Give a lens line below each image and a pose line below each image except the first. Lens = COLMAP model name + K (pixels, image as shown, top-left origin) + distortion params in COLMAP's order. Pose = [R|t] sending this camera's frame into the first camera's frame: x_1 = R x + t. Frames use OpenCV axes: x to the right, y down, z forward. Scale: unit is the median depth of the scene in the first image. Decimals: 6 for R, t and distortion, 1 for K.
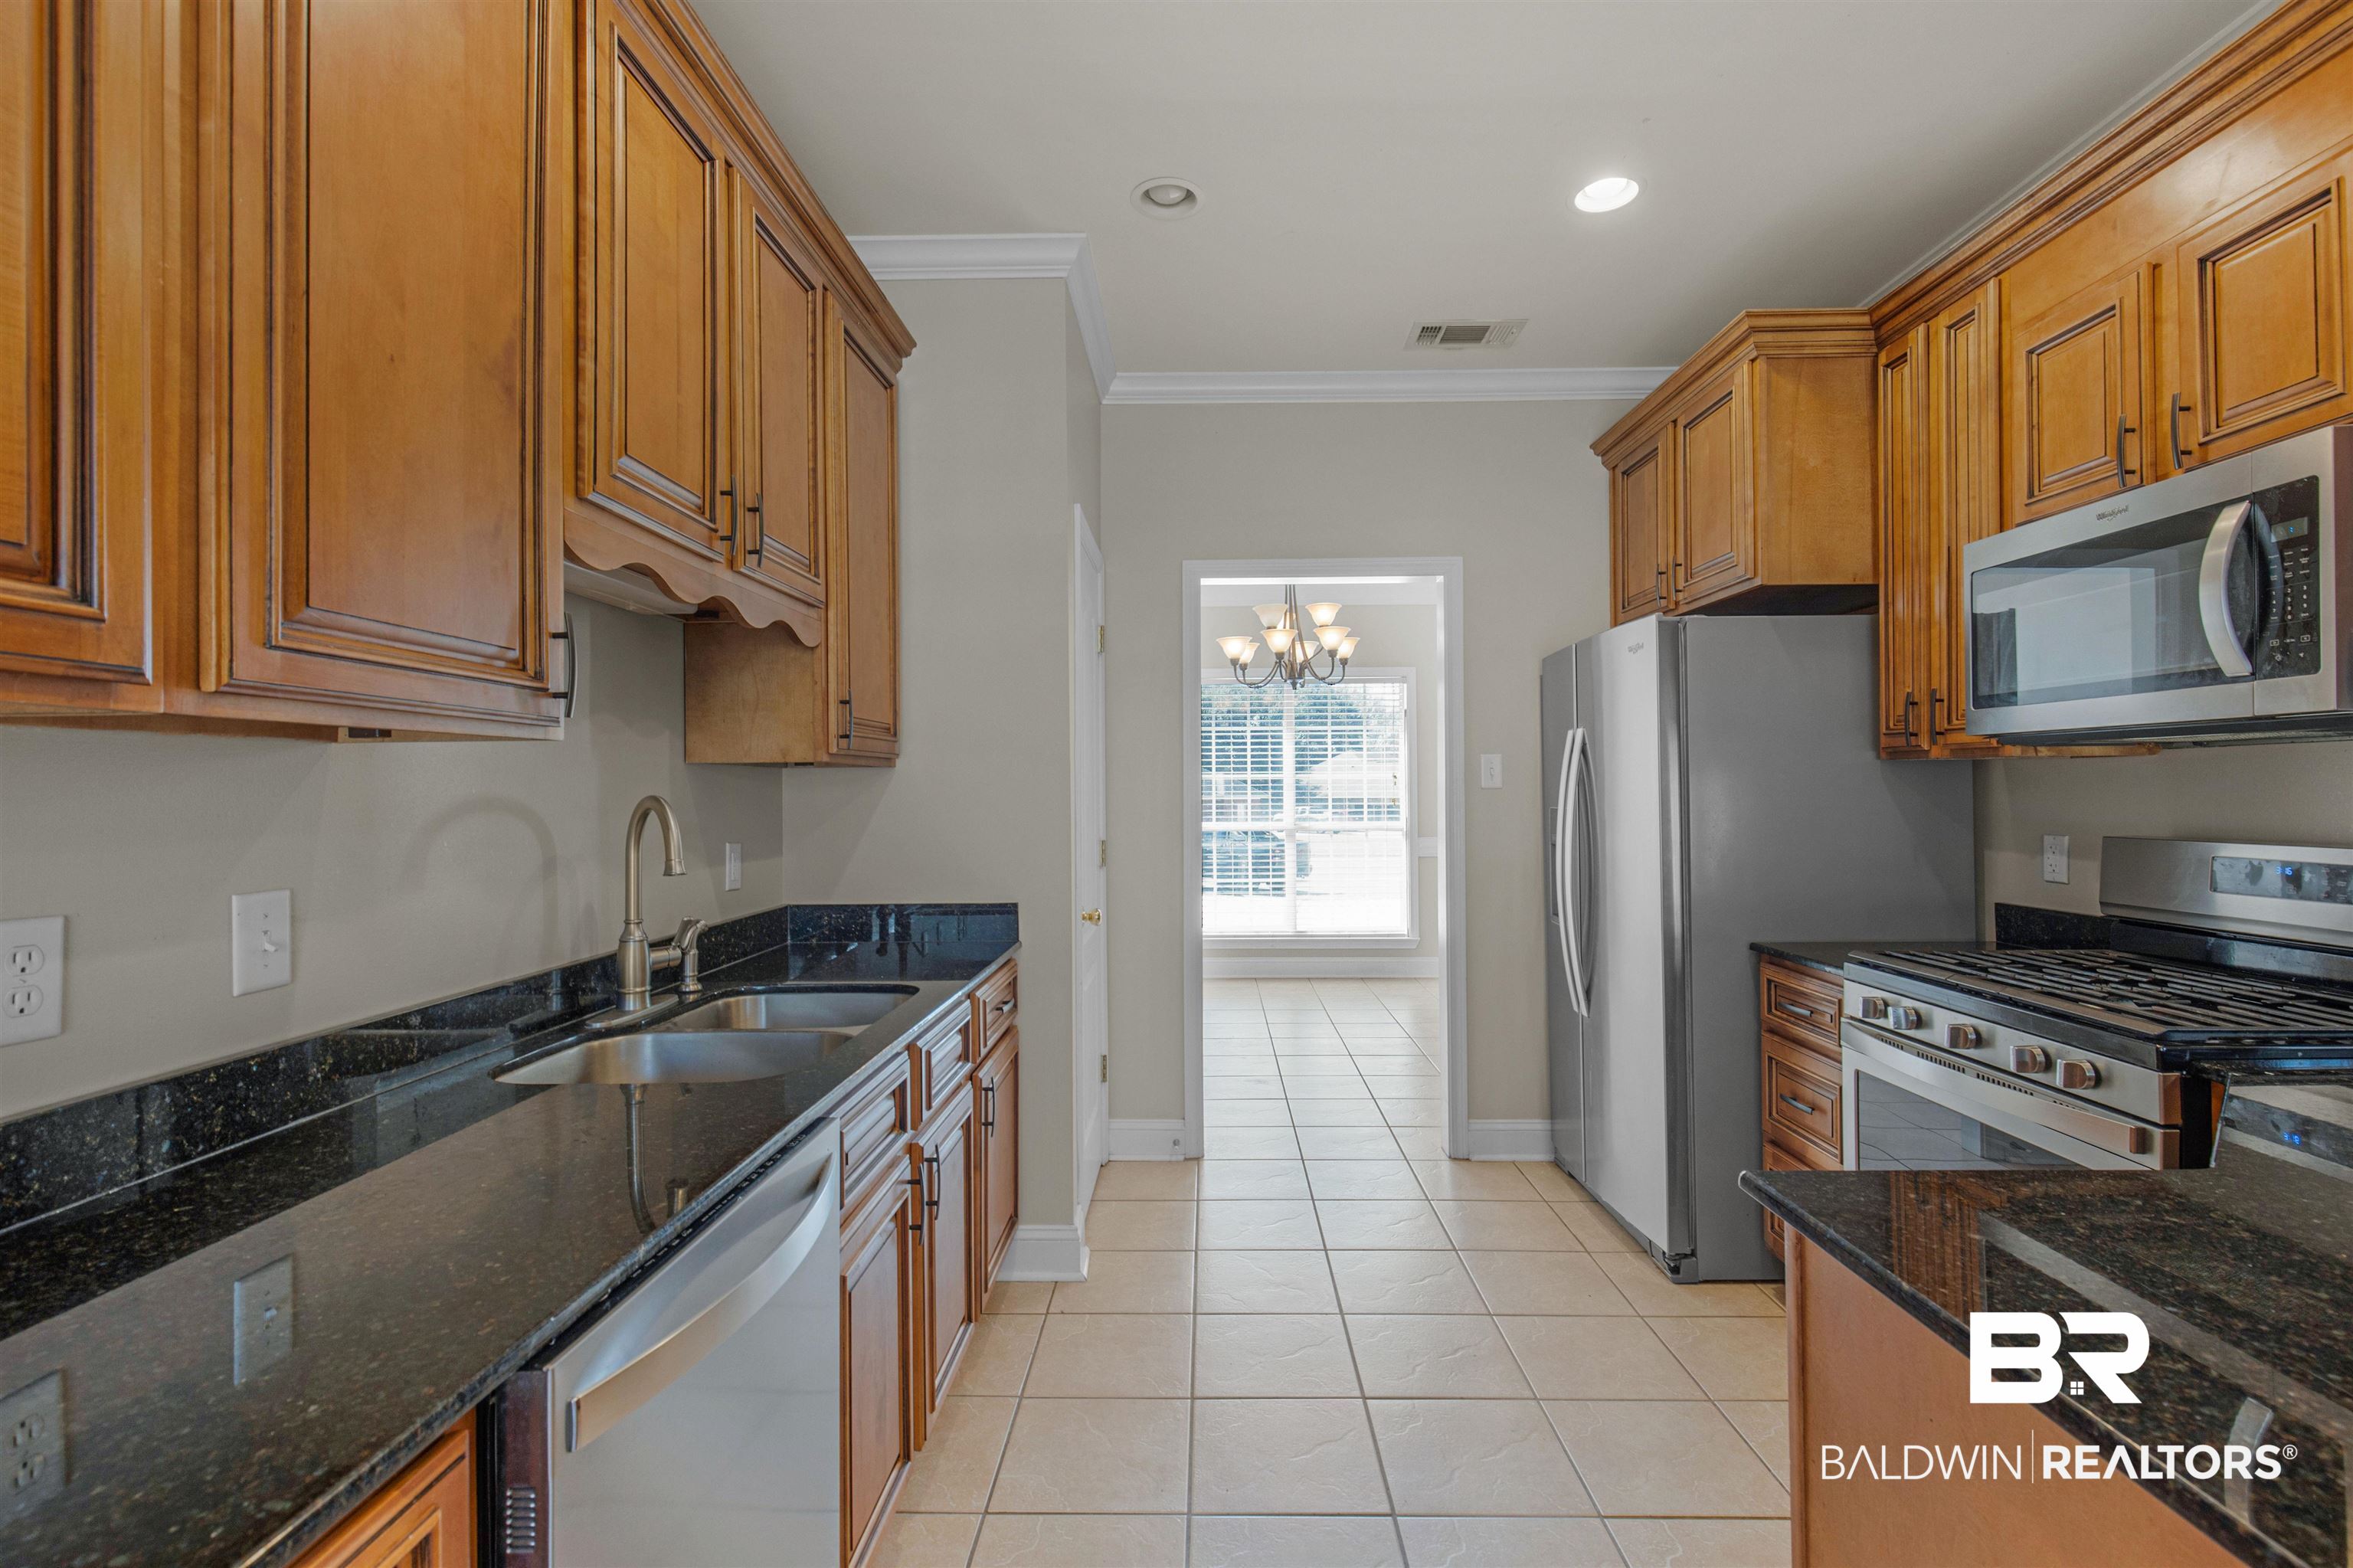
lens RADIAL K [[1106.3, 0, 1164.1], [0, 1106.3, 784.2], [0, 0, 1]] dist [0.004748, 0.000253]
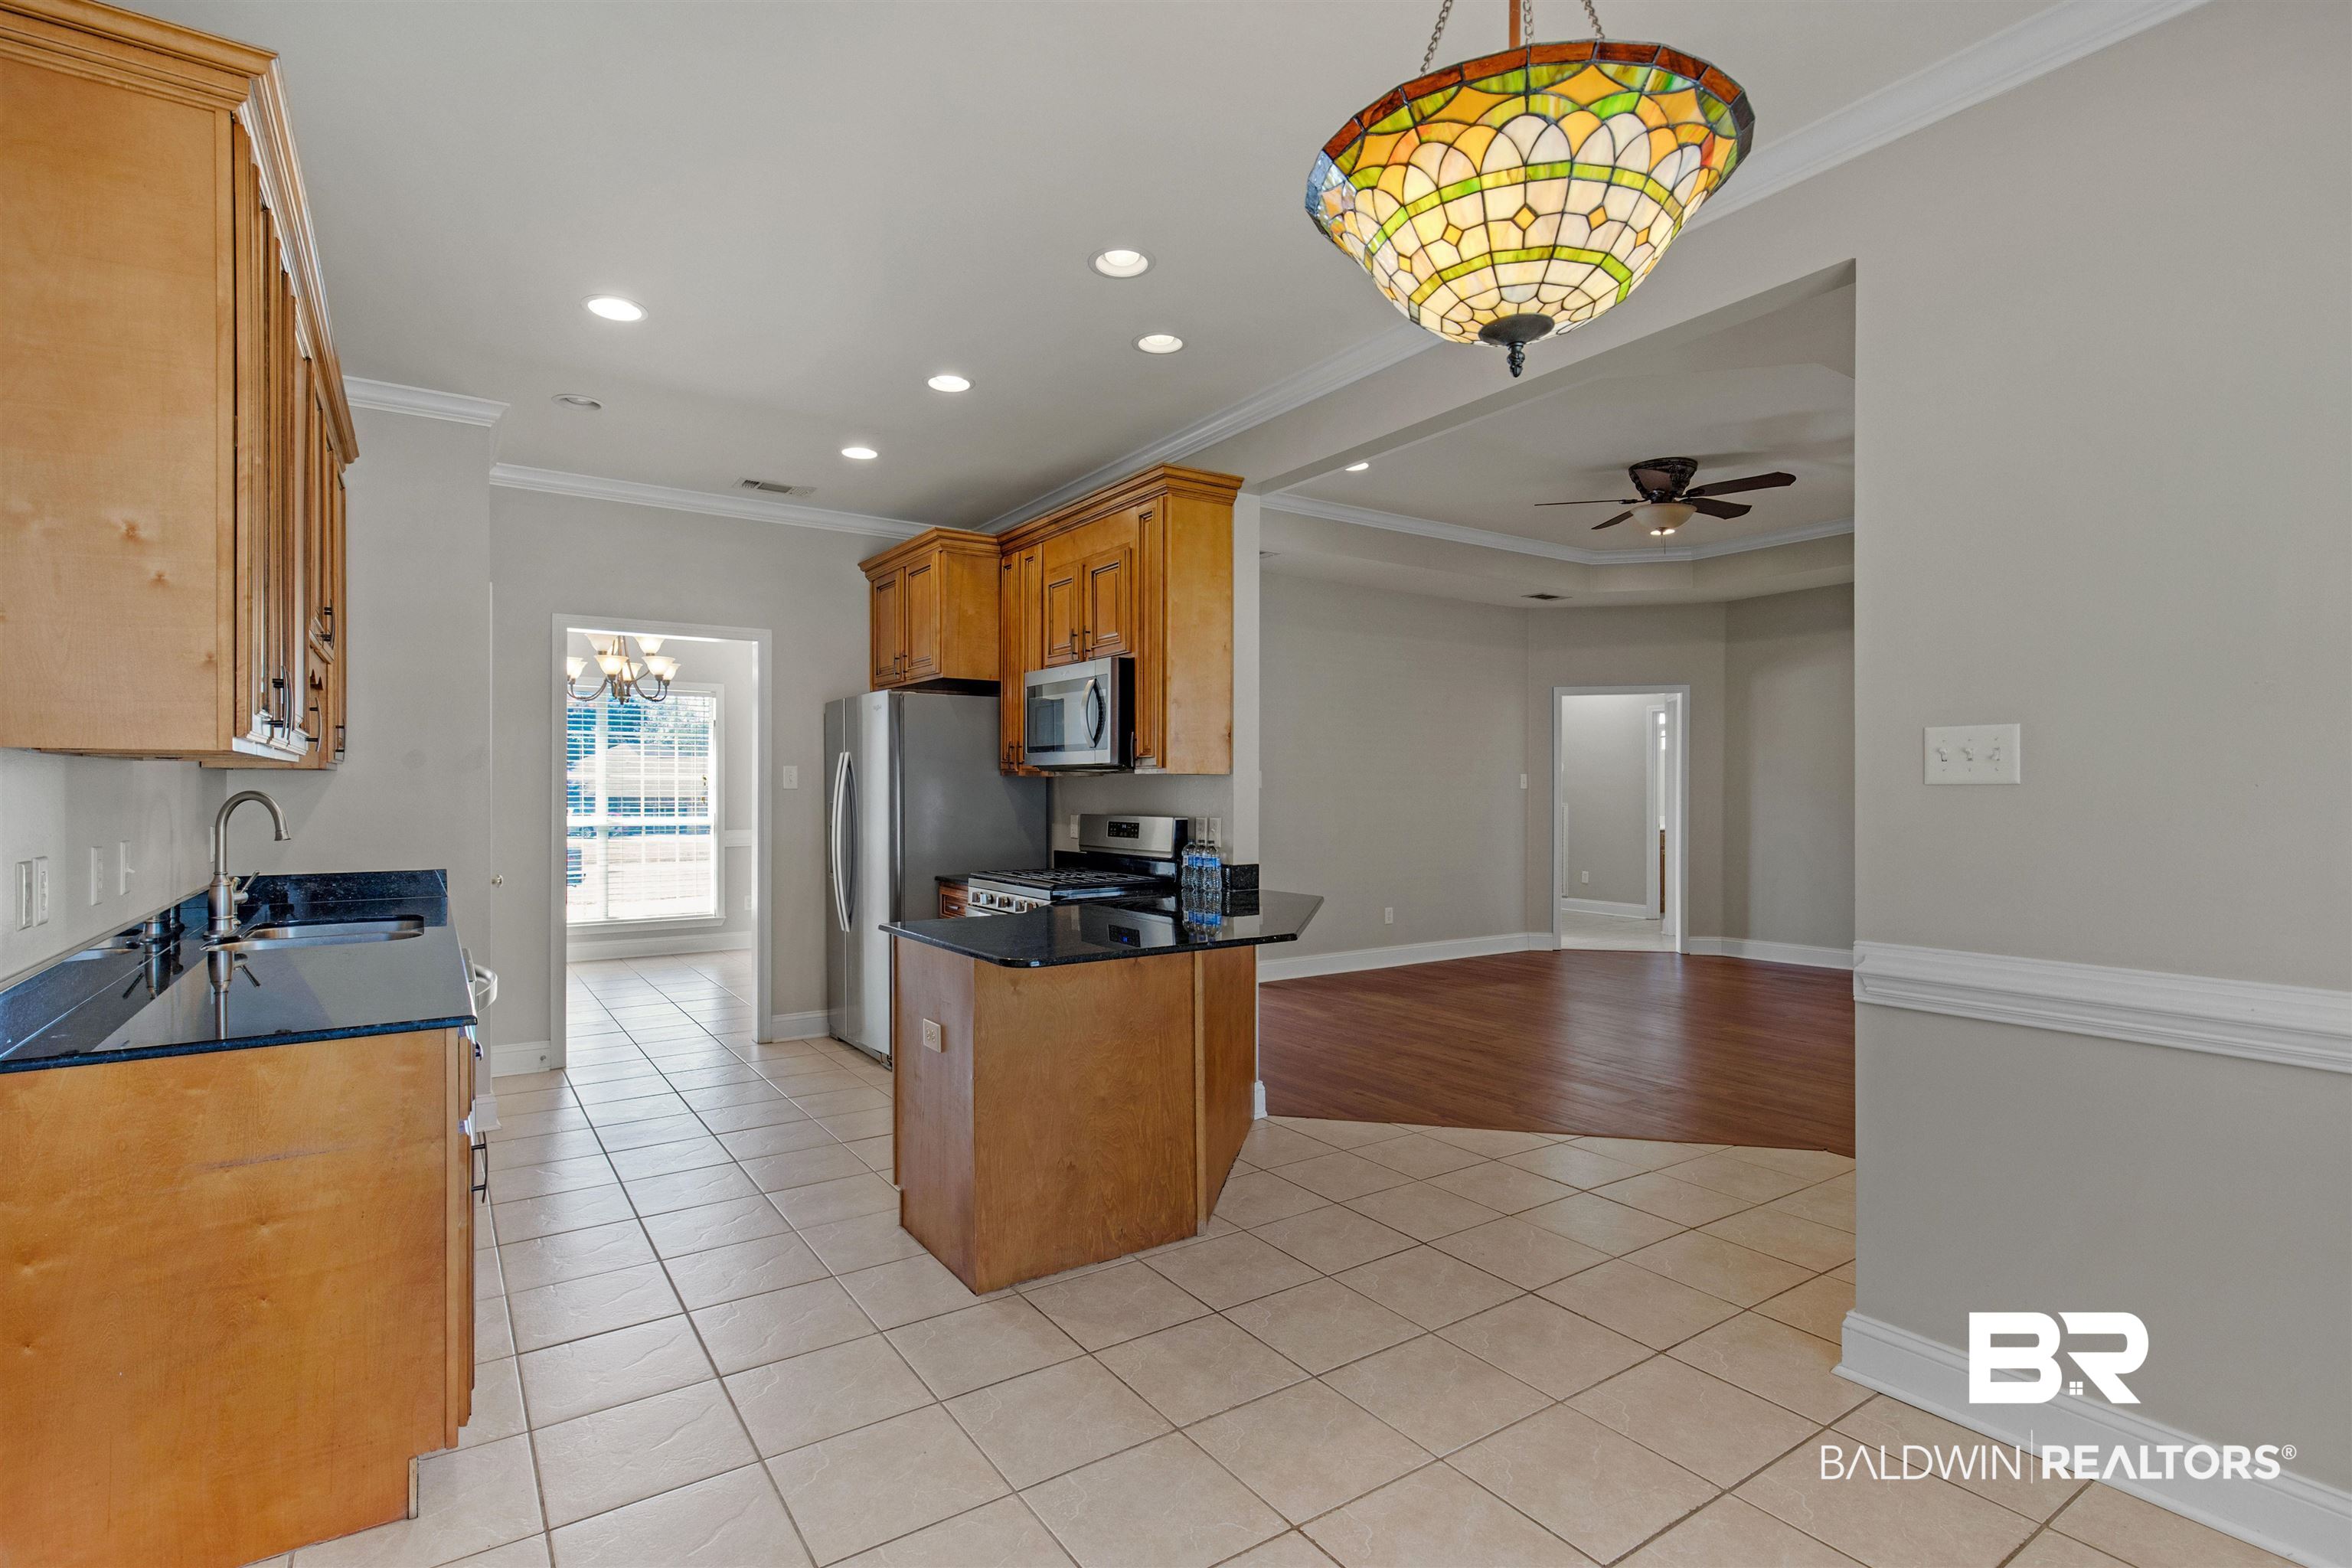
lens RADIAL K [[1105.8, 0, 1163.6], [0, 1105.8, 784.2], [0, 0, 1]] dist [0.004748, 0.000253]
pose [[0.817182, 0.010028, 0.576292, -0.168051], [-0.009747, 0.999946, -0.003578, -0.002861], [-0.576297, -0.002693, 0.817236, -0.561061]]
